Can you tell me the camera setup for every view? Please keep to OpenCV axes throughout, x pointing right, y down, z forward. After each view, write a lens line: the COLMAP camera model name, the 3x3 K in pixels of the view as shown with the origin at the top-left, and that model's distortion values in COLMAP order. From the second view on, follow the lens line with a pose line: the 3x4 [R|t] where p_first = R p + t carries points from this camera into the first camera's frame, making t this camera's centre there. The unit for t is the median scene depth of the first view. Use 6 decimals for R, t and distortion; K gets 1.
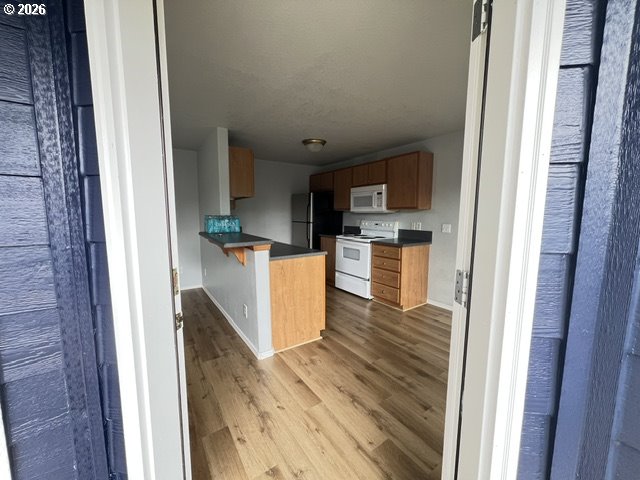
lens RADIAL K [[246.7, 0, 318.4], [0, 246.7, 241.7], [0, 0, 1]] dist [-0.017689, -0.000454]
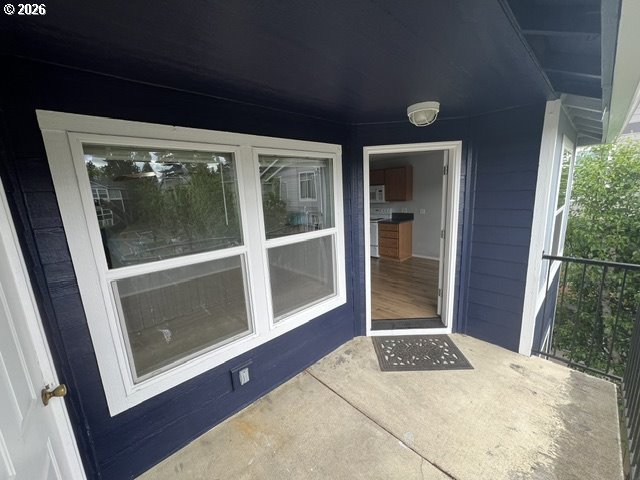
lens RADIAL K [[243.0, 0, 325.2], [0, 243.0, 238.1], [0, 0, 1]] dist [0.023056, 0.000301]
pose [[0.984655, -0.077015, 0.156602, -0.381543], [0.066237, 0.995136, 0.072922, -0.033017], [-0.161456, -0.061430, 0.984966, -0.518925]]
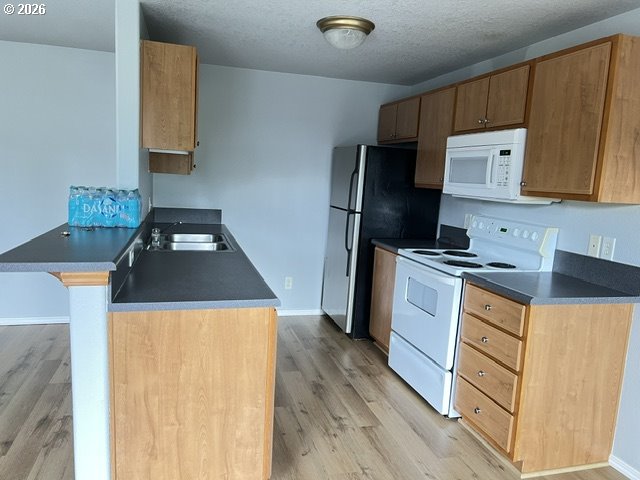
lens RADIAL K [[465.0, 0, 318.4], [0, 465.0, 240.1], [0, 0, 1]] dist [-0.005446, -0.007074]
pose [[0.945296, 0.093472, -0.312535, 0.217060], [-0.088824, 0.995622, 0.029108, -0.056390], [0.313887, 0.000245, 0.949460, 0.223062]]
